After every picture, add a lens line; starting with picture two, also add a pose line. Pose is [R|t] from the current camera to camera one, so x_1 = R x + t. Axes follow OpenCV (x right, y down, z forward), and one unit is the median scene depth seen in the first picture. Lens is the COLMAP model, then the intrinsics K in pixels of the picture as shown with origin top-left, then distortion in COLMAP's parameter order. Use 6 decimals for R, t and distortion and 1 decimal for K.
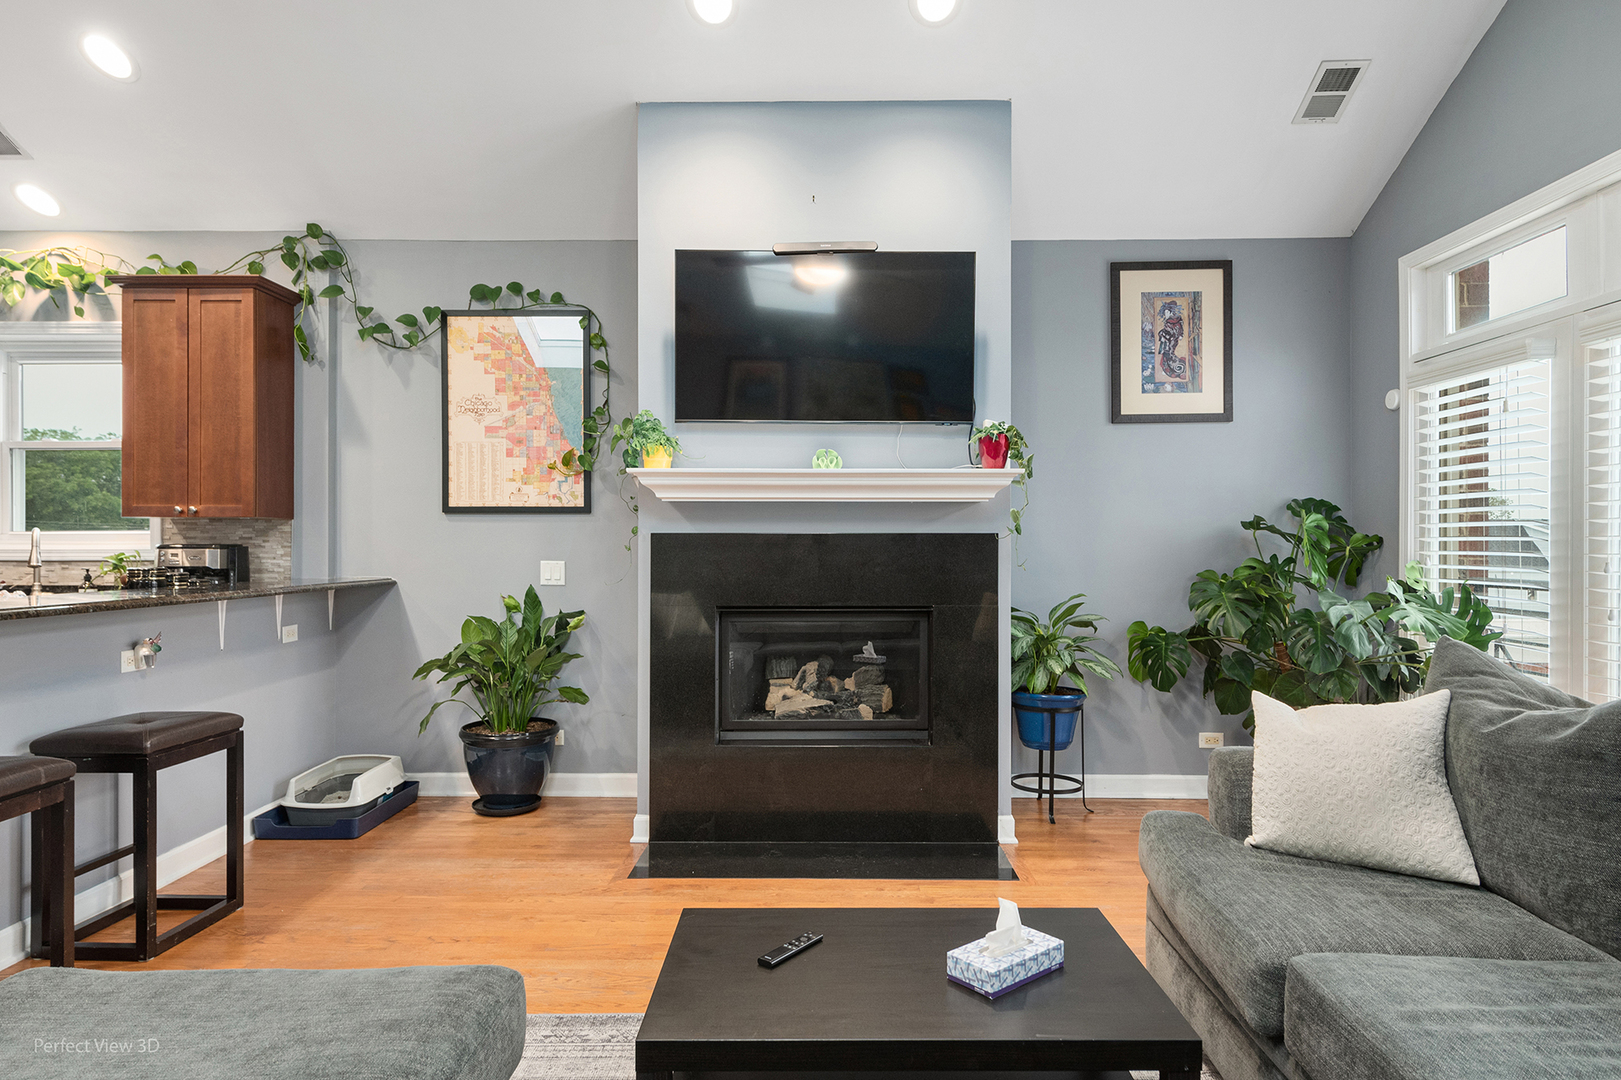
lens RADIAL K [[958.6, 0, 817.0], [0, 958.6, 543.0], [0, 0, 1]] dist [0.024378, -0.010576]
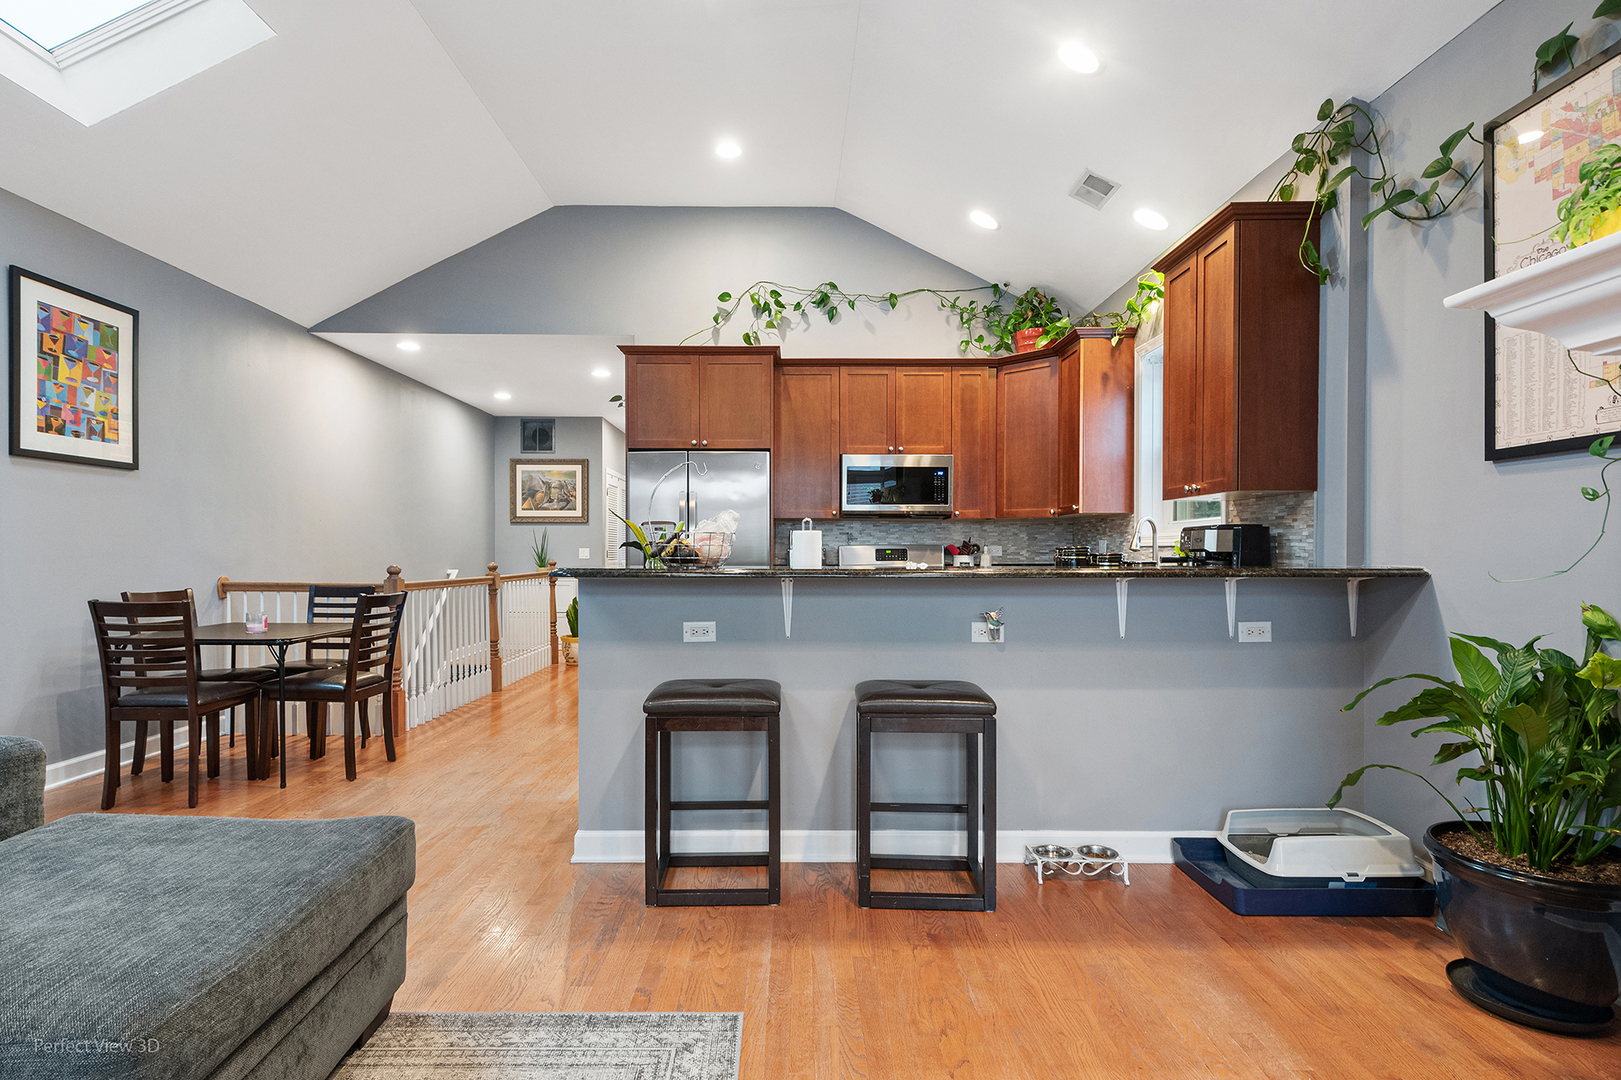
lens RADIAL K [[812.2, 0, 793.3], [0, 812.2, 555.9], [0, 0, 1]] dist [0.018871, -0.004929]
pose [[0.010091, 0.003087, -0.999944, 0.122927], [0.002252, 0.999993, 0.003110, 0.025585], [0.999947, -0.002283, 0.010084, 0.565211]]
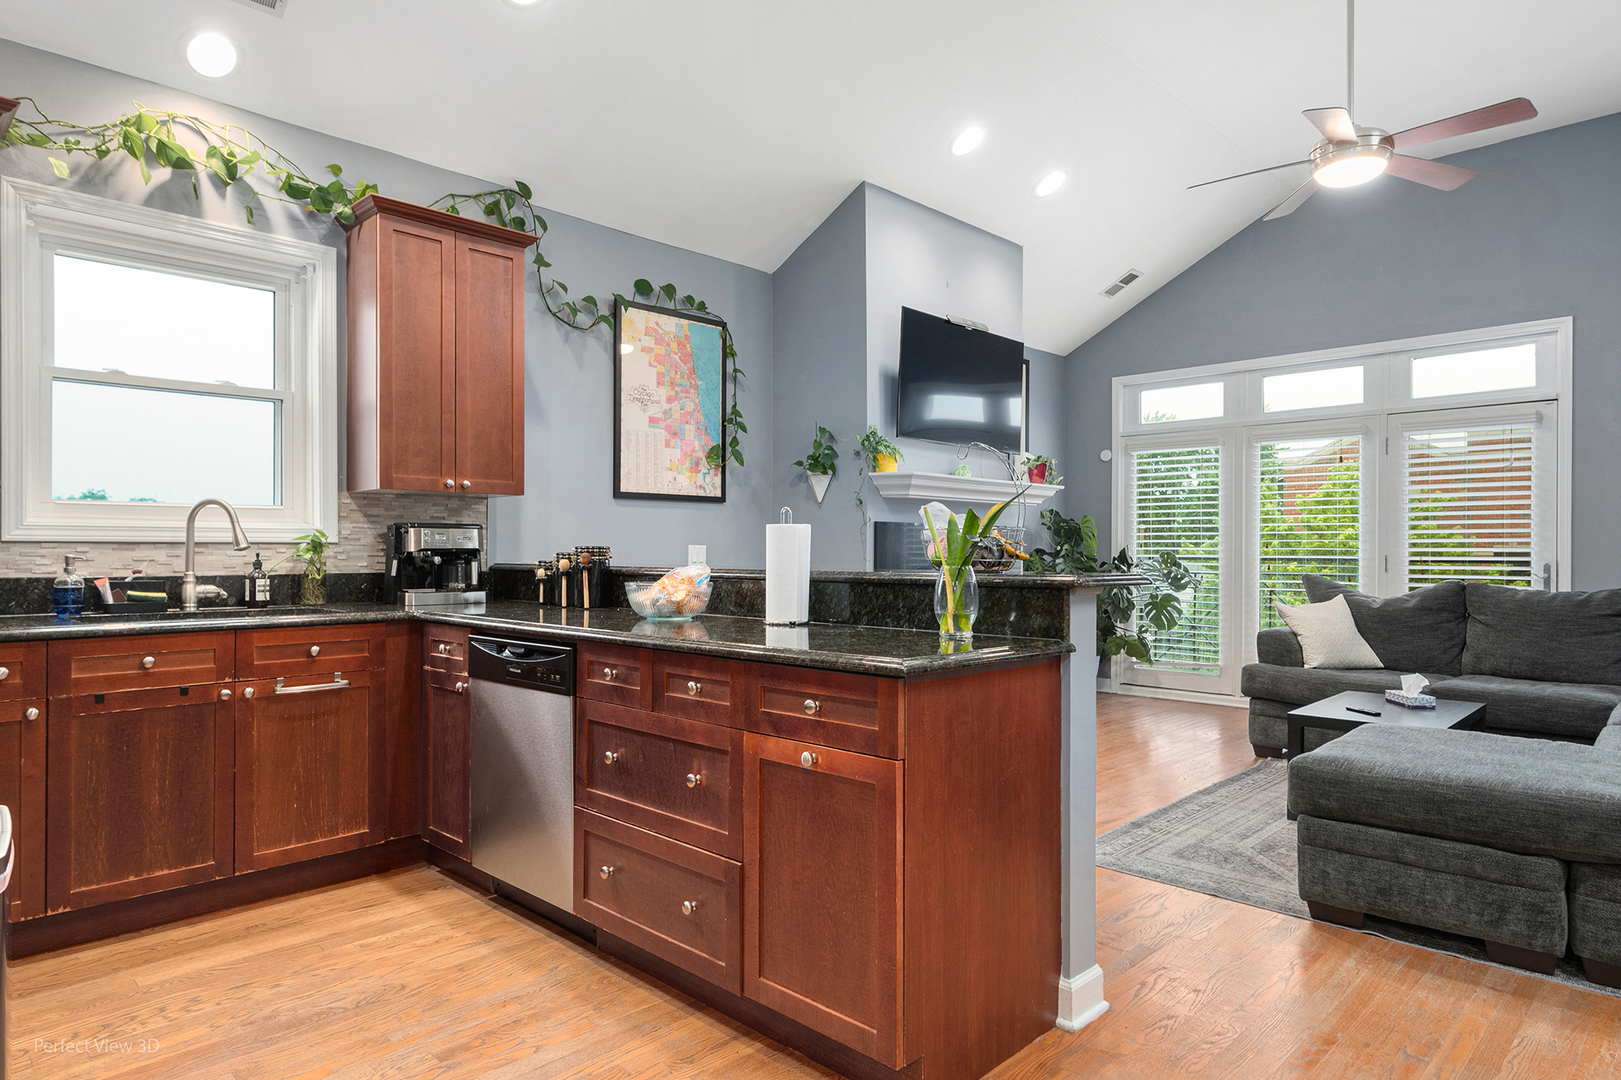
lens RADIAL K [[958.6, 0, 795.8], [0, 958.6, 545.7], [0, 0, 1]] dist [0.024378, -0.010576]
pose [[0.695677, 0.002788, 0.718349, -0.992129], [-0.001936, 0.999996, -0.002007, 0.021144], [-0.718352, 0.000006, 0.695680, 0.161514]]
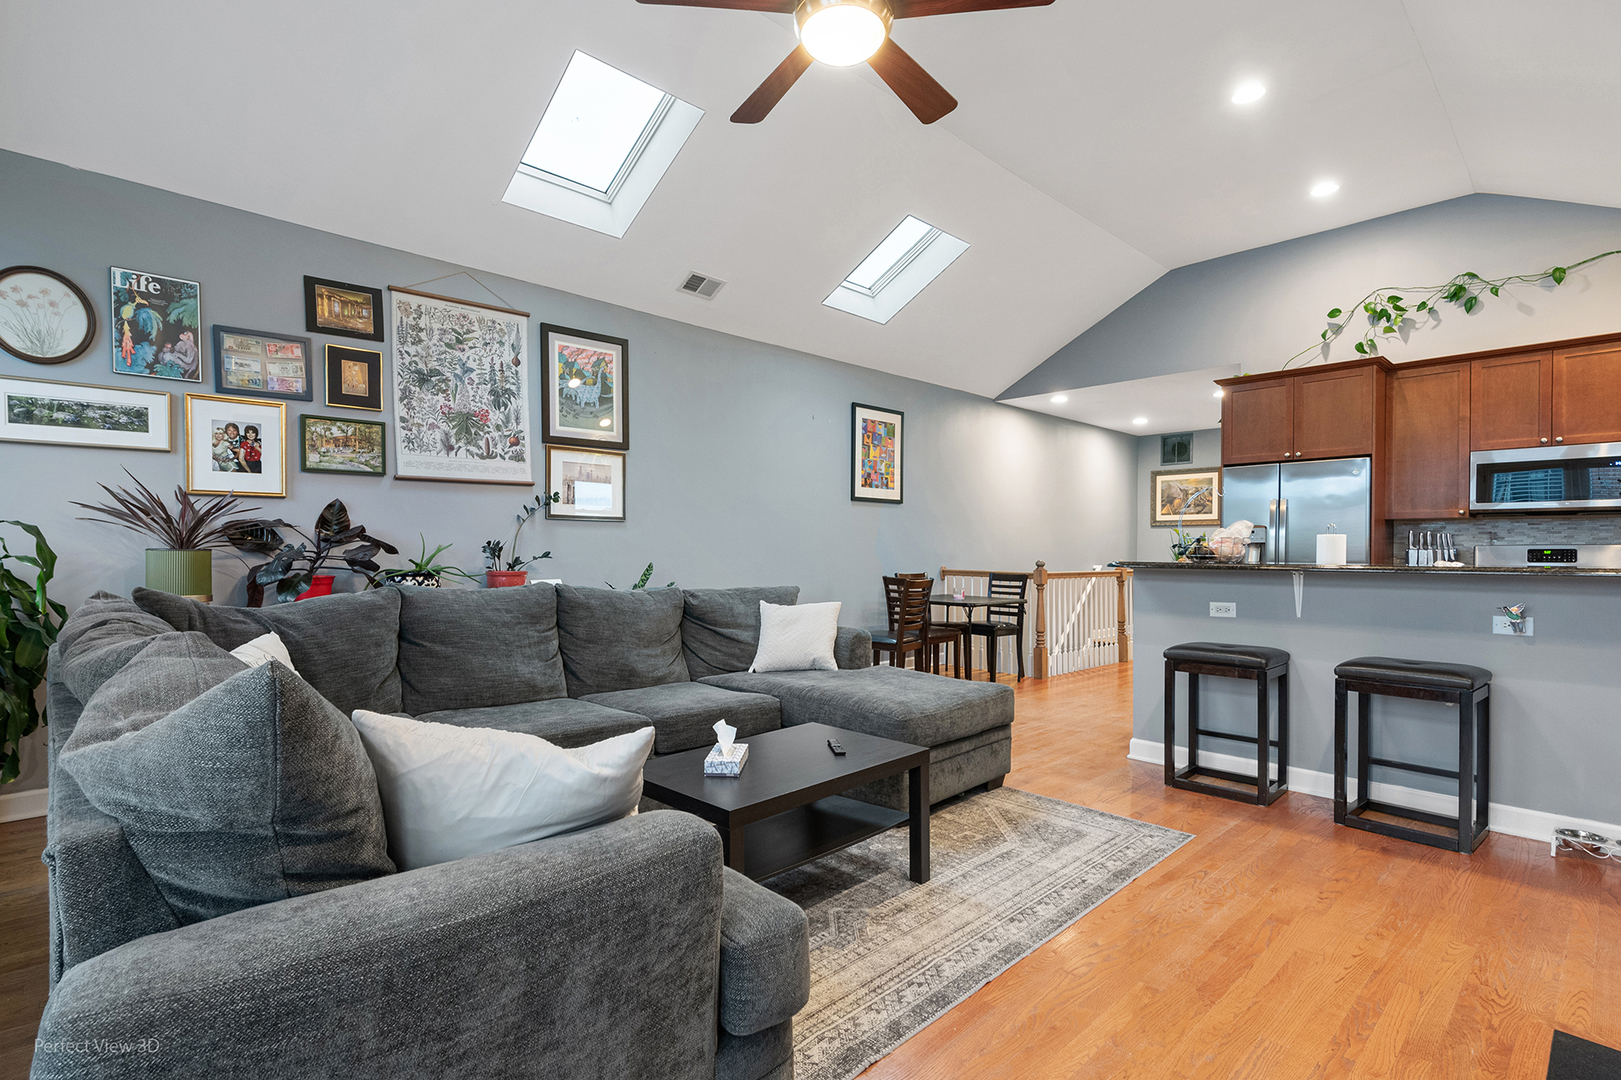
lens RADIAL K [[775.9, 0, 791.2], [0, 775.9, 554.3], [0, 0, 1]] dist [0.013959, 0.000459]
pose [[-0.720324, -0.000084, -0.693637, 0.400895], [-0.002294, 0.999995, 0.002262, 0.026373], [0.693634, 0.003220, -0.720321, 0.779016]]
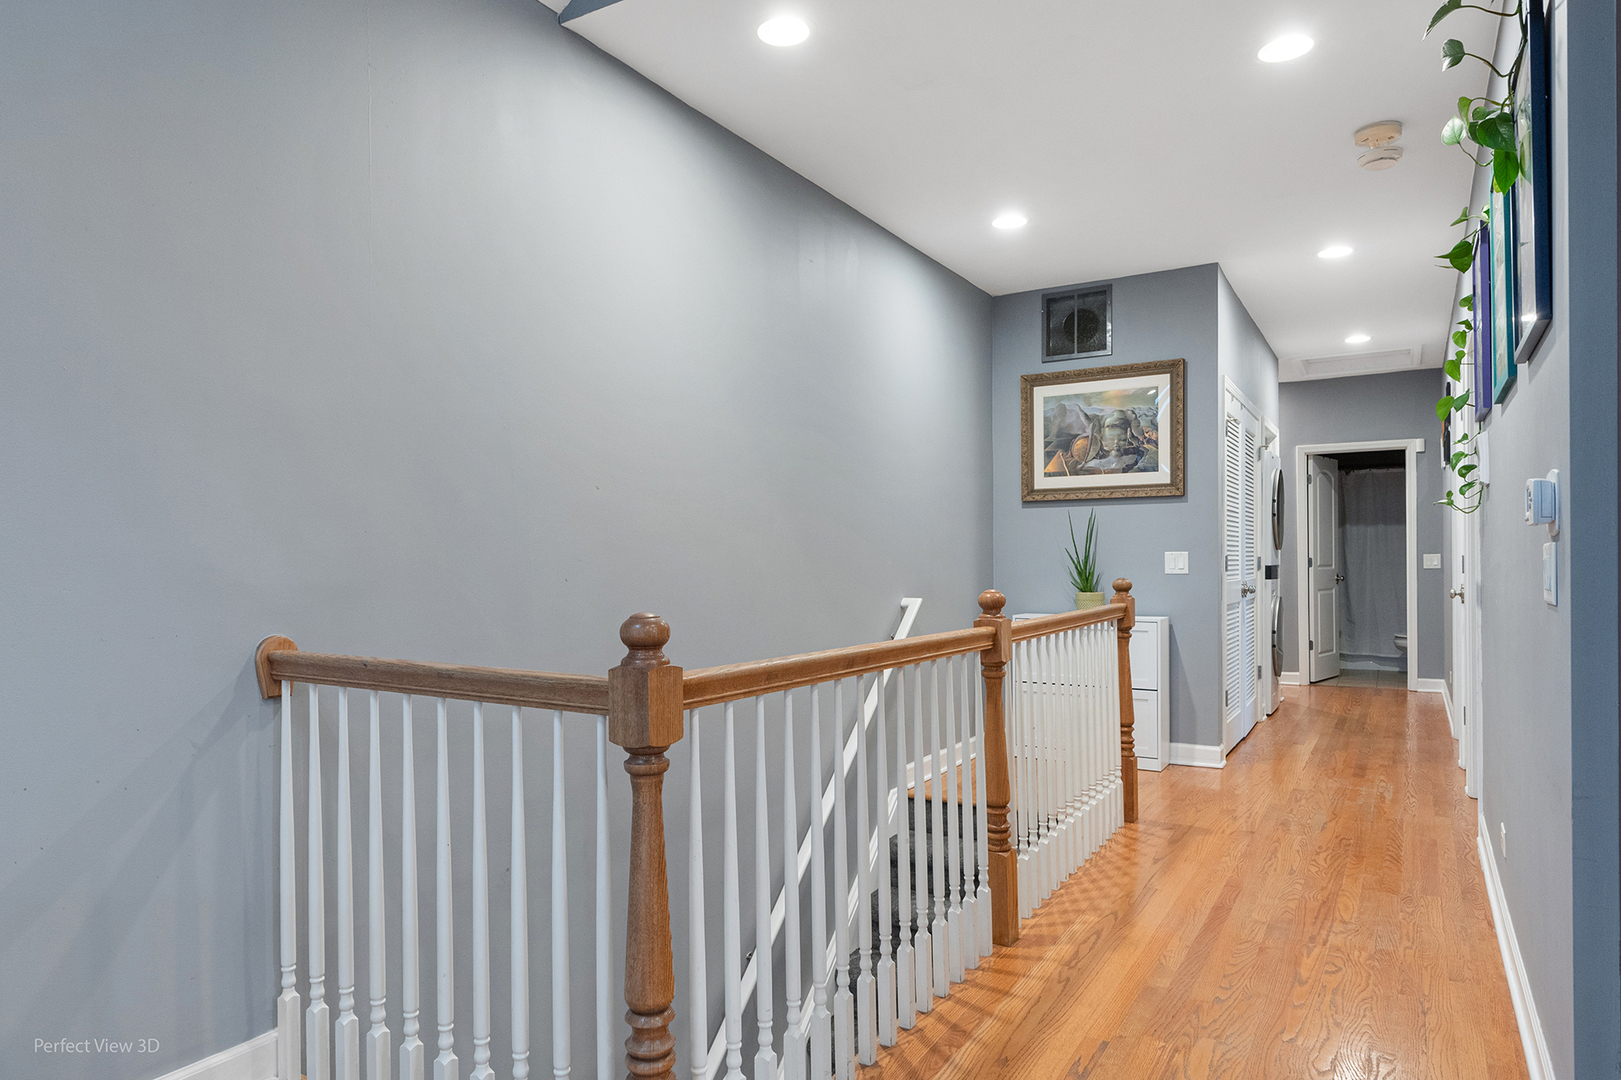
lens RADIAL K [[1021.6, 0, 810.9], [0, 1021.6, 557.5], [0, 0, 1]] dist [0.020349, -0.010598]
pose [[-0.493093, -0.001578, -0.869975, -0.641281], [0.009571, 0.999928, -0.007239, 0.023367], [0.869924, -0.011896, -0.493042, 0.289975]]
